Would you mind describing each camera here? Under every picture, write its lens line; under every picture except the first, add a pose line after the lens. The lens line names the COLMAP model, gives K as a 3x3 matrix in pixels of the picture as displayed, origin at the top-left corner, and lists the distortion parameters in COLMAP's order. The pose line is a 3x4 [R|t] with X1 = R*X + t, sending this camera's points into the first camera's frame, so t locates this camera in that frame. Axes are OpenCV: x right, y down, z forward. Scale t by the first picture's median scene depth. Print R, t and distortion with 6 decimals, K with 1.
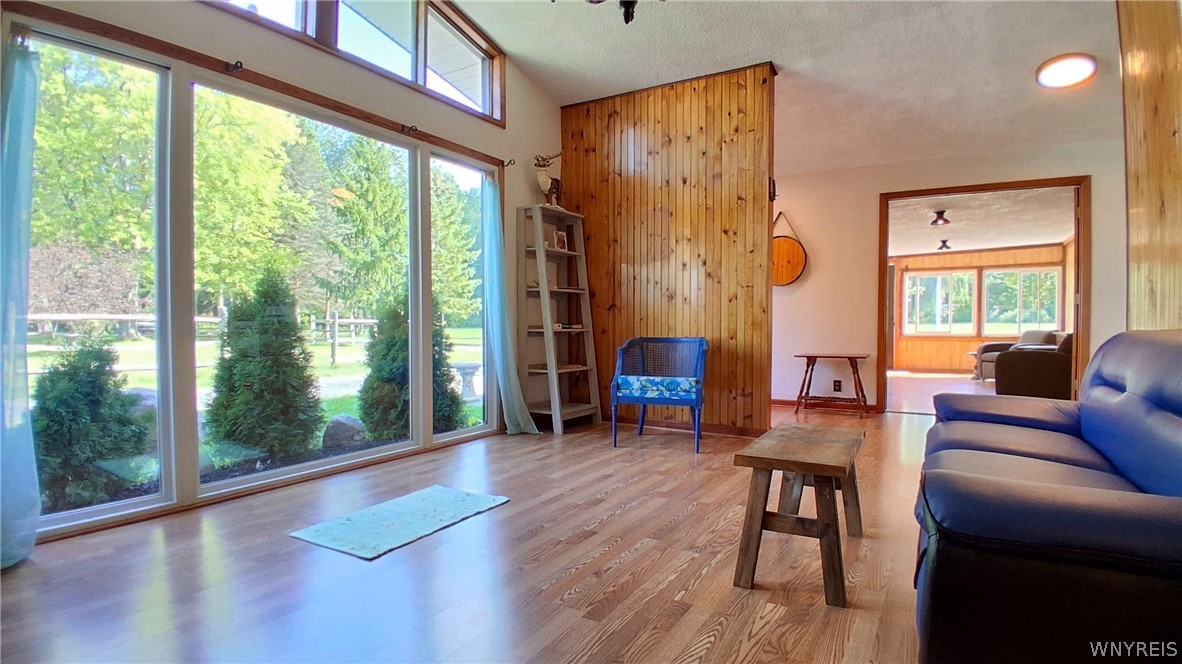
lens RADIAL K [[586.6, 0, 597.4], [0, 586.6, 336.2], [0, 0, 1]] dist [0.011618, -0.053591]
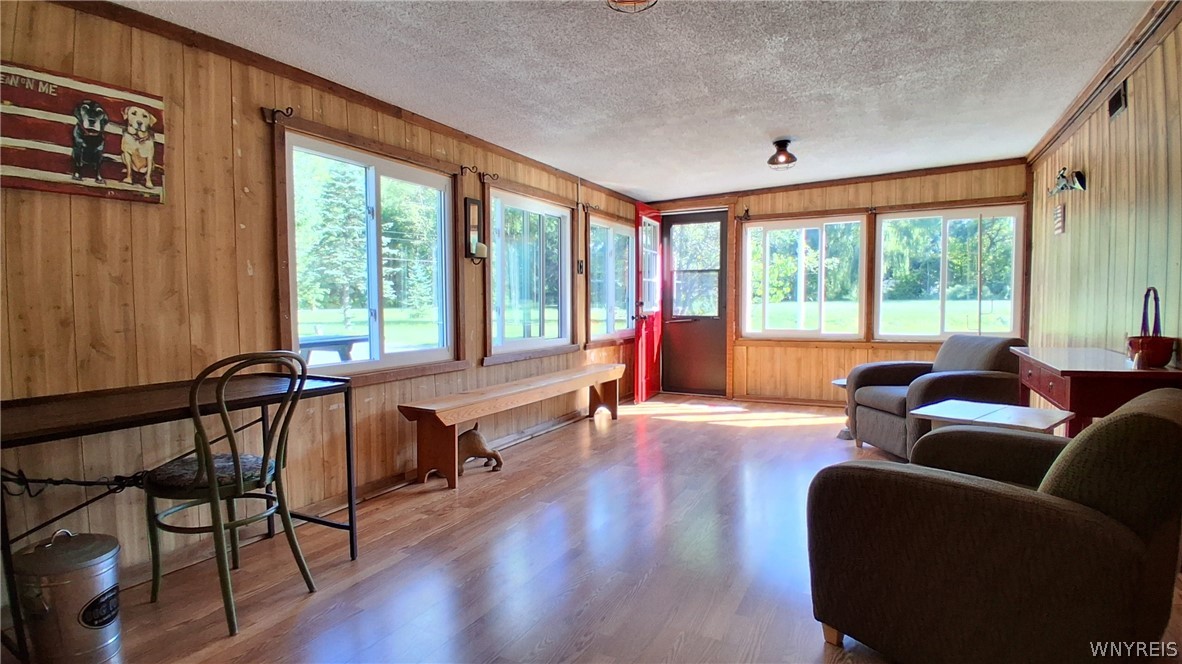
lens RADIAL K [[586.6, 0, 597.4], [0, 586.6, 336.2], [0, 0, 1]] dist [0.011618, -0.053591]
pose [[0.997464, -0.013520, 0.069870, 0.366443], [0.010953, 0.999255, 0.036994, -0.025341], [-0.070318, -0.036135, 0.996870, 0.480068]]
